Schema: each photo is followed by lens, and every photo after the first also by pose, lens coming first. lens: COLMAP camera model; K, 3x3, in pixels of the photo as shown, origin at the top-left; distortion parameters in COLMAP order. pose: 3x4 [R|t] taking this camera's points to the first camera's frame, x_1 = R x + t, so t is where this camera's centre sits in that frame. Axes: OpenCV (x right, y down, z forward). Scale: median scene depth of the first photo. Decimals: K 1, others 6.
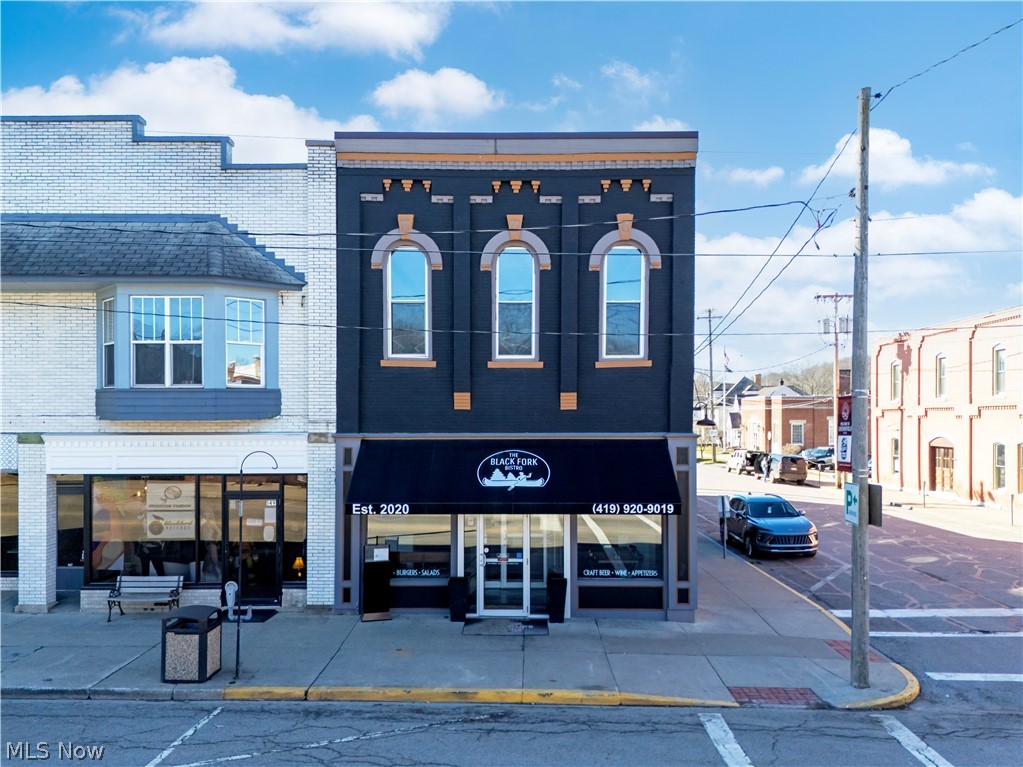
lens RADIAL K [[787.7, 0, 511.5], [0, 787.7, 383.5], [0, 0, 1]] dist [0.054143, -0.003709]
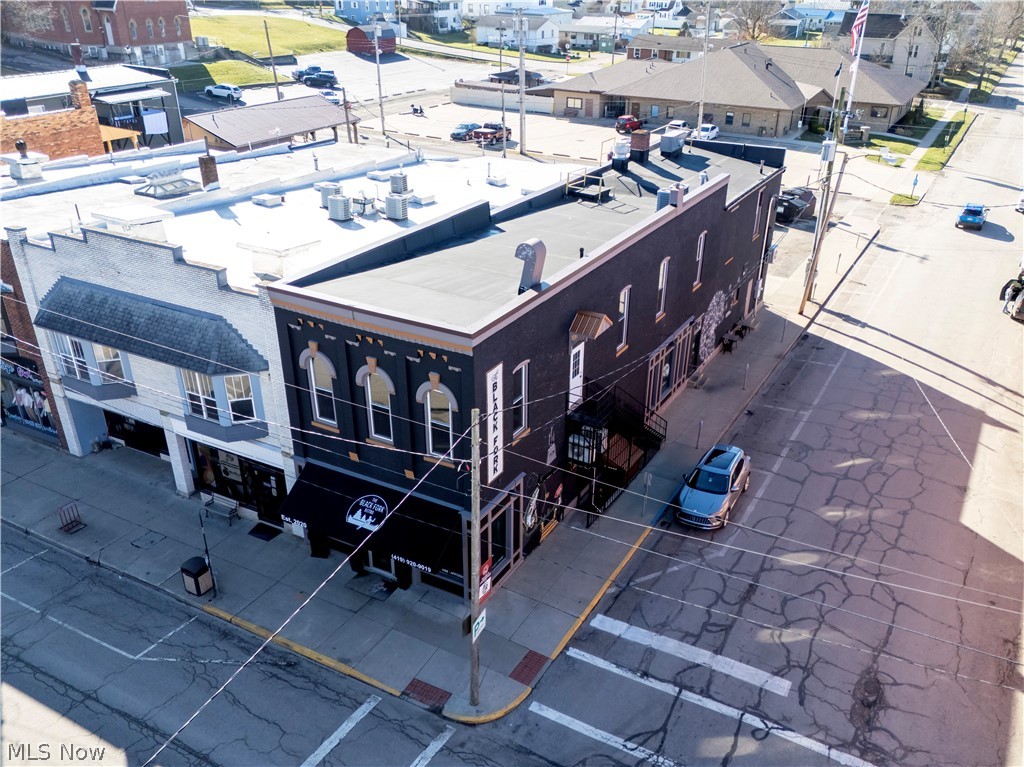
lens RADIAL K [[905.7, 0, 548.4], [0, 905.7, 386.0], [0, 0, 1]] dist [0.061046, -0.003506]
pose [[0.887839, 0.219083, -0.404653, 0.991895], [0.002364, 0.877203, 0.480113, -0.978554], [0.460147, -0.427220, 0.778298, -0.178874]]
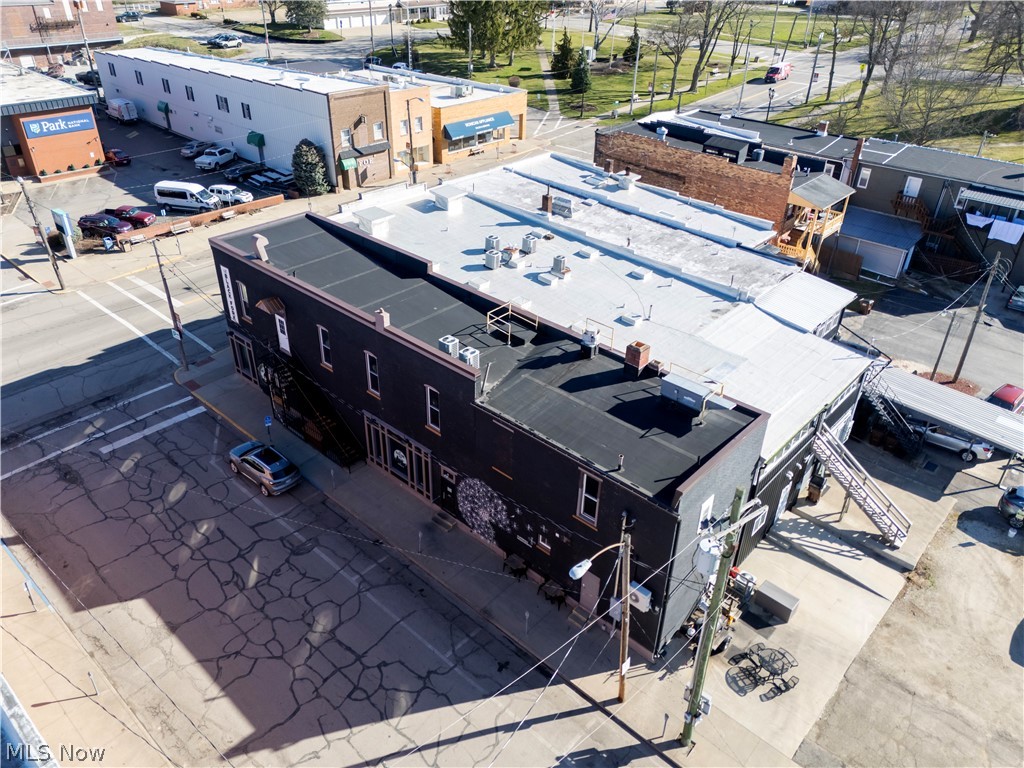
lens RADIAL K [[750.8, 0, 512.0], [0, 750.8, 384.0], [0, 0, 1]] dist [0.046900, -0.046272]
pose [[-0.664240, 0.380600, -0.643373, 1.497528], [0.007941, 0.864222, 0.503049, -1.235789], [0.747478, 0.329036, -0.577073, 3.644623]]
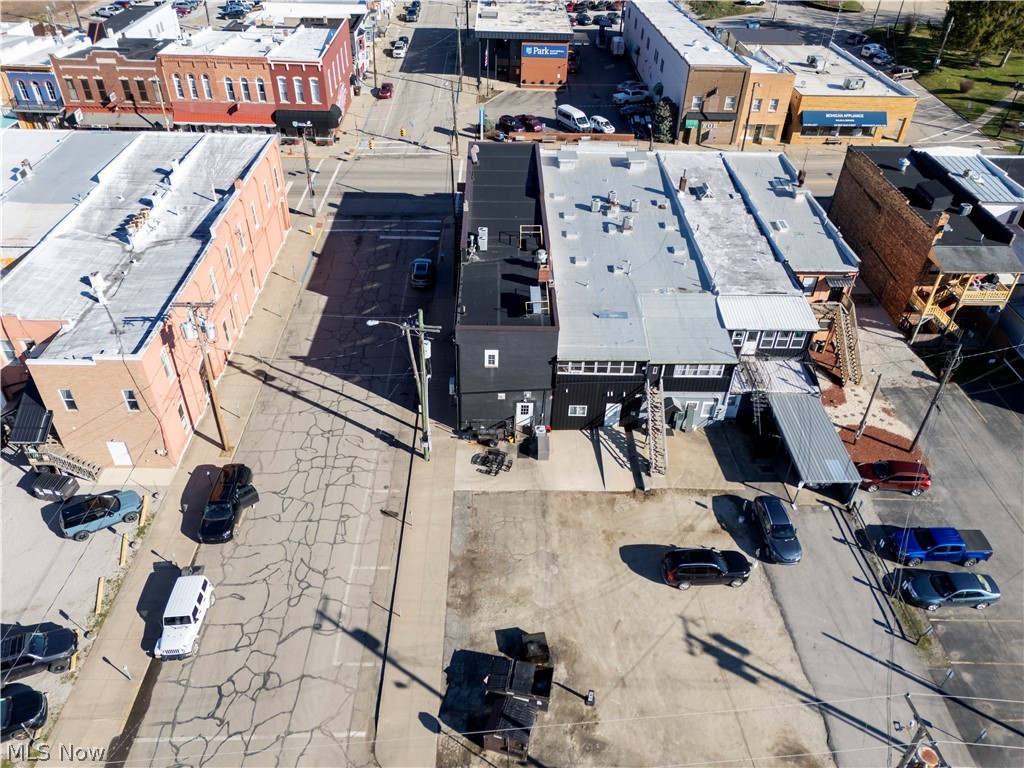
lens RADIAL K [[750.8, 0, 512.0], [0, 750.8, 384.0], [0, 0, 1]] dist [0.046900, -0.046272]
pose [[-0.999475, -0.004731, -0.032044, 0.109314], [-0.022330, 0.817272, 0.575820, -1.782653], [0.023464, 0.576233, -0.816948, 5.735601]]
